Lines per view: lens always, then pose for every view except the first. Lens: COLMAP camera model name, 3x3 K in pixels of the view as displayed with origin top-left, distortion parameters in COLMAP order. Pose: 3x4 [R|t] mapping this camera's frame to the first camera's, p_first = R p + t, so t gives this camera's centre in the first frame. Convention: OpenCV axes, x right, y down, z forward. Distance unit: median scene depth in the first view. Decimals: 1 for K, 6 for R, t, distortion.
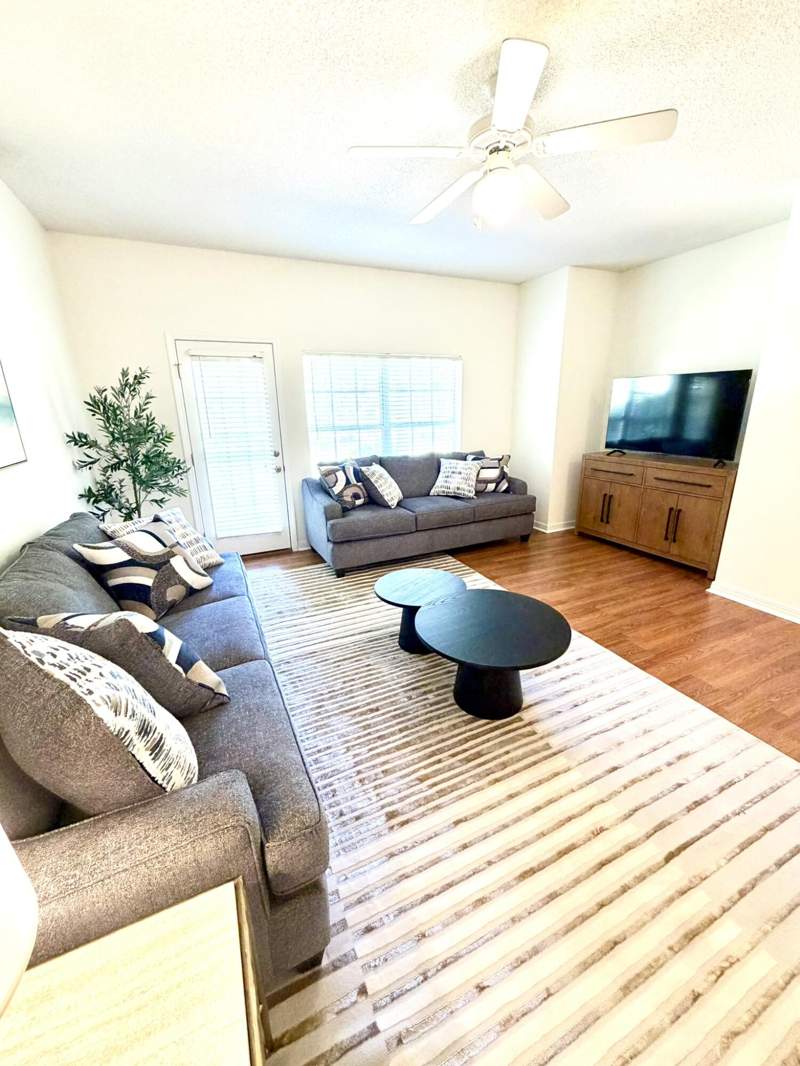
lens RADIAL K [[425.6, 0, 396.1], [0, 425.6, 531.1], [0, 0, 1]] dist [-0.001244, -0.000161]
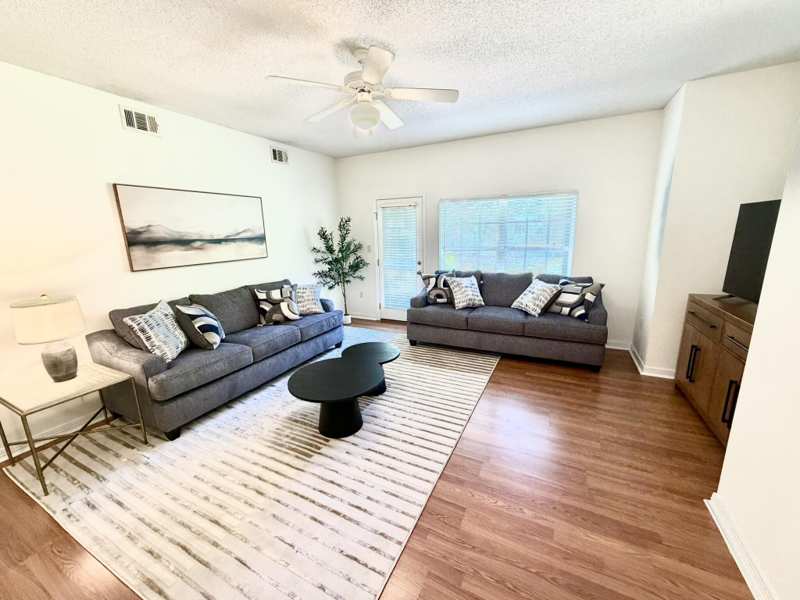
lens RADIAL K [[319.4, 0, 398.9], [0, 319.4, 301.1], [0, 0, 1]] dist [-0.001244, -0.000161]
pose [[0.619813, 0.171257, -0.765835, 0.656068], [-0.210508, 0.976414, 0.047977, -0.088168], [0.755988, 0.131478, 0.641245, 0.196991]]
